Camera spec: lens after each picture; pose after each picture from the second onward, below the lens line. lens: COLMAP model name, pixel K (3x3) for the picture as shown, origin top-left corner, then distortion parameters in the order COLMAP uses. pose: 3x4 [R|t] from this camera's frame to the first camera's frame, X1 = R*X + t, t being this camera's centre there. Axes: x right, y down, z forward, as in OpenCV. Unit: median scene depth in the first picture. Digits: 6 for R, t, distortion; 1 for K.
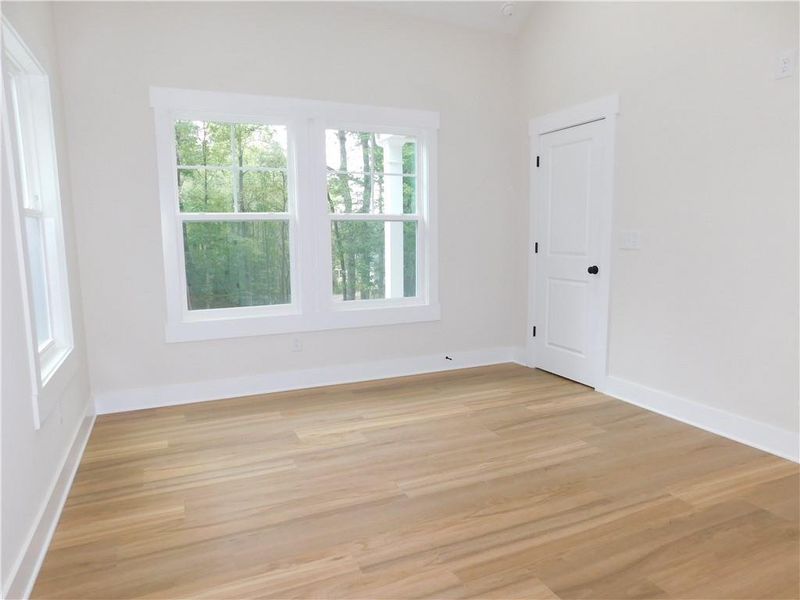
lens RADIAL K [[535.0, 0, 396.9], [0, 535.0, 300.9], [0, 0, 1]] dist [-0.057046, 0.053983]
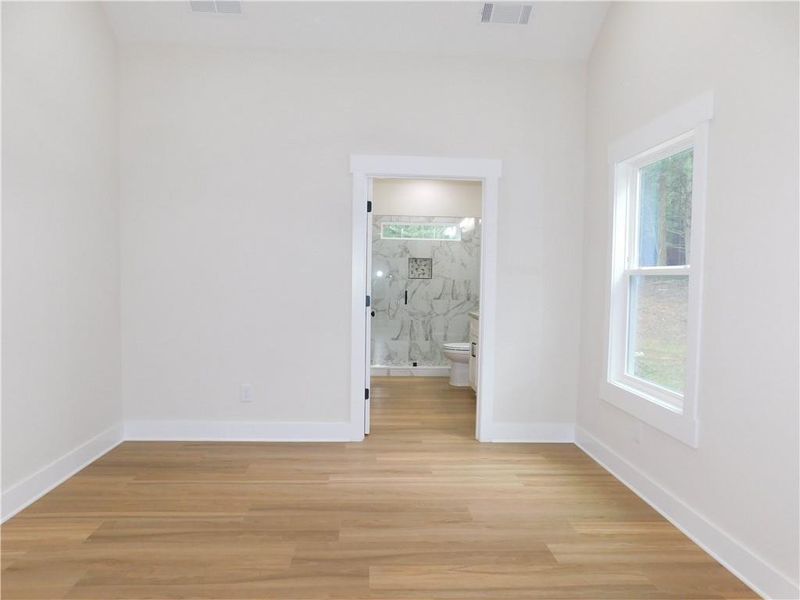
lens RADIAL K [[535.0, 0, 396.9], [0, 535.0, 300.9], [0, 0, 1]] dist [-0.057046, 0.053983]
pose [[-0.933935, -0.030916, 0.356104, -0.092104], [0.032313, 0.984871, 0.170250, -0.147871], [-0.355980, 0.170509, -0.918806, 0.976499]]
